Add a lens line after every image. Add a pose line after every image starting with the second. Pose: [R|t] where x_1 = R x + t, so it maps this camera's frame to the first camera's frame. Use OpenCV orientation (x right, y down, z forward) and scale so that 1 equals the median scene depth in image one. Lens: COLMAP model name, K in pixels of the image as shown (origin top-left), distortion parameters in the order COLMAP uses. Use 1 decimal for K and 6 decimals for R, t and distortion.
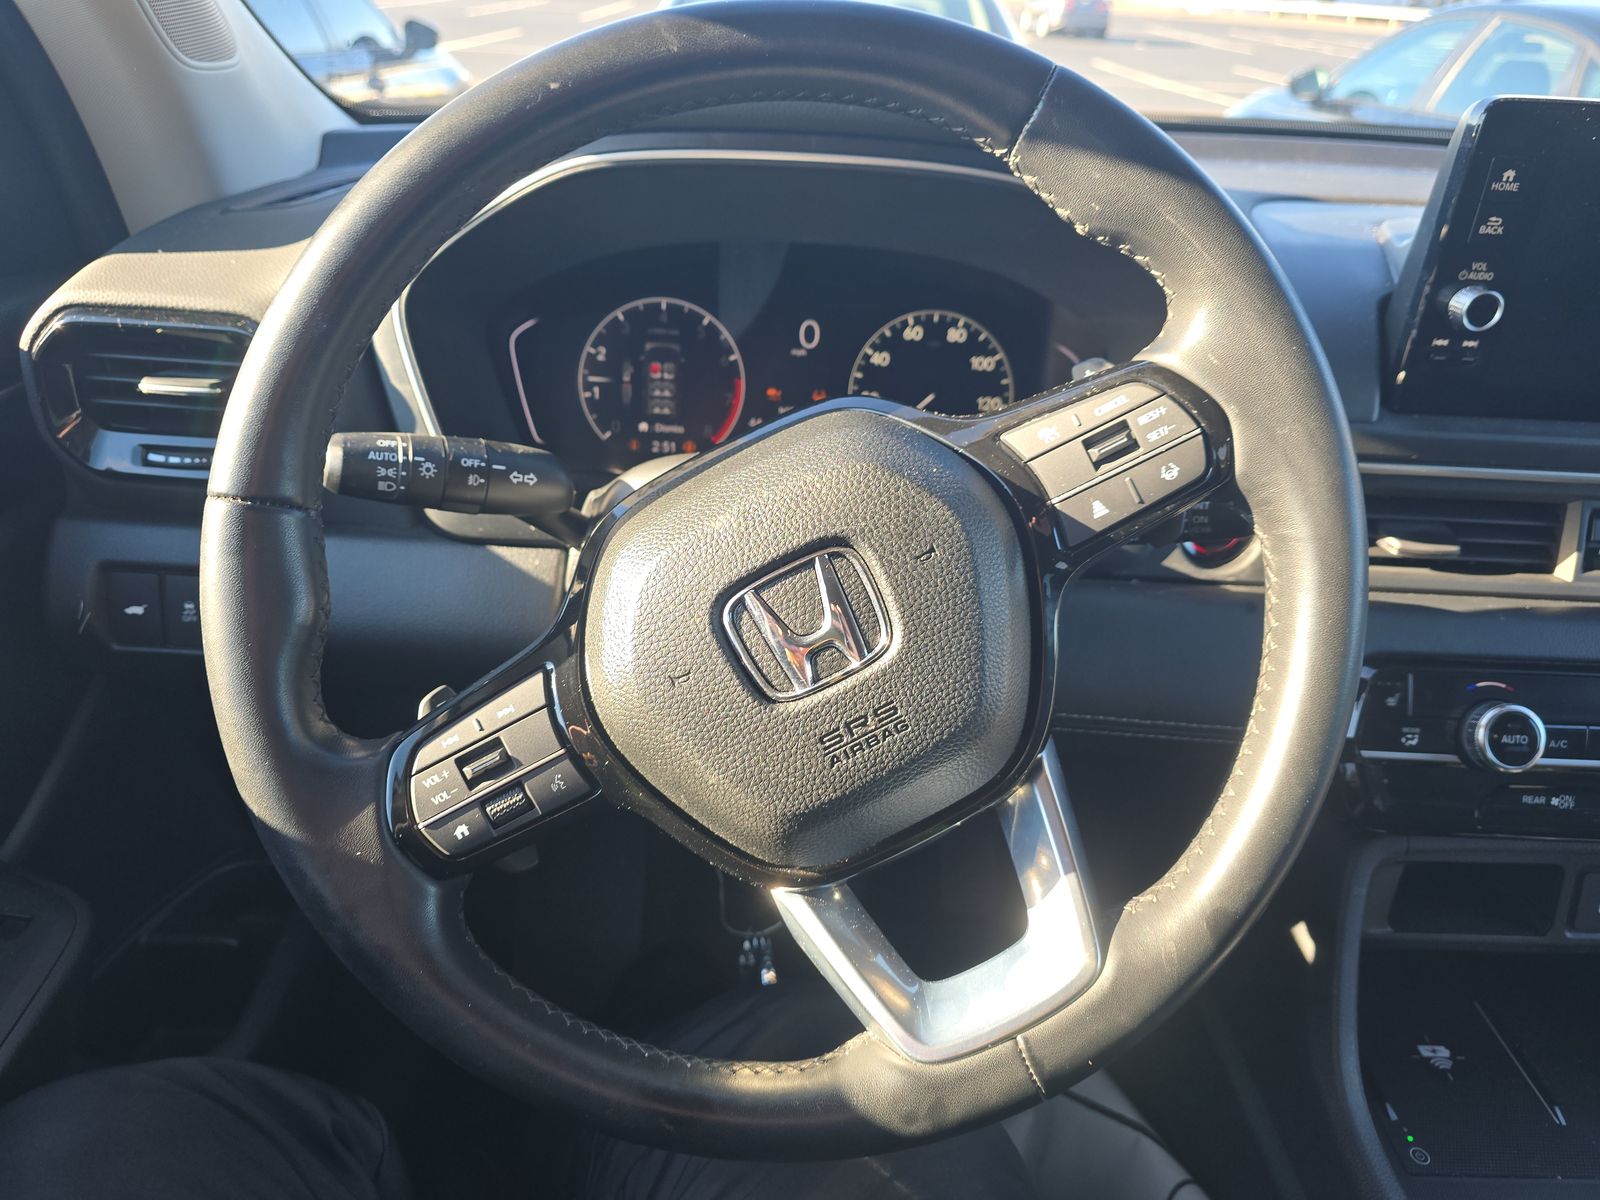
lens RADIAL K [[1098.6, 0, 799.8], [0, 1098.6, 606.2], [0, 0, 1]] dist [-0.002556, -0.005573]
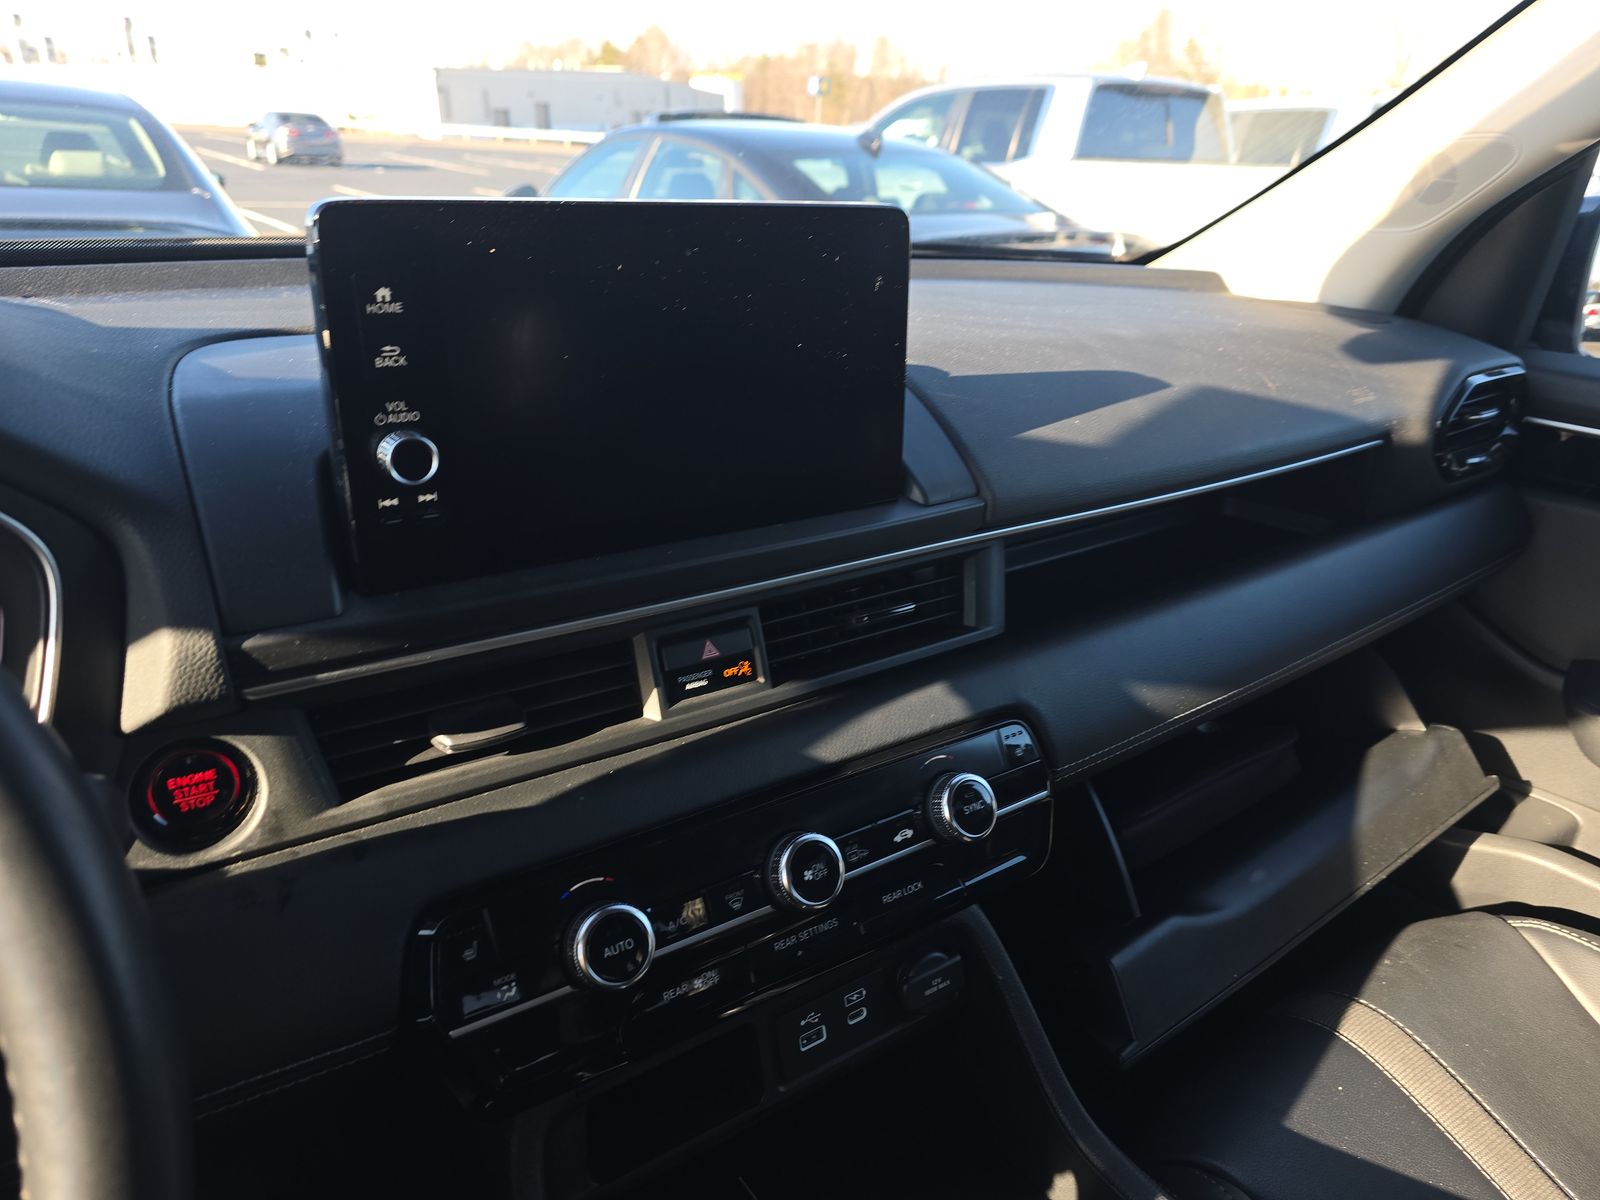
lens RADIAL K [[1098.6, 0, 799.8], [0, 1098.6, 606.2], [0, 0, 1]] dist [-0.002556, -0.005573]
pose [[0.820669, -0.227234, 0.524277, 0.354810], [0.275455, 0.961204, -0.014571, -0.068583], [-0.500626, 0.156373, 0.851423, 0.173718]]
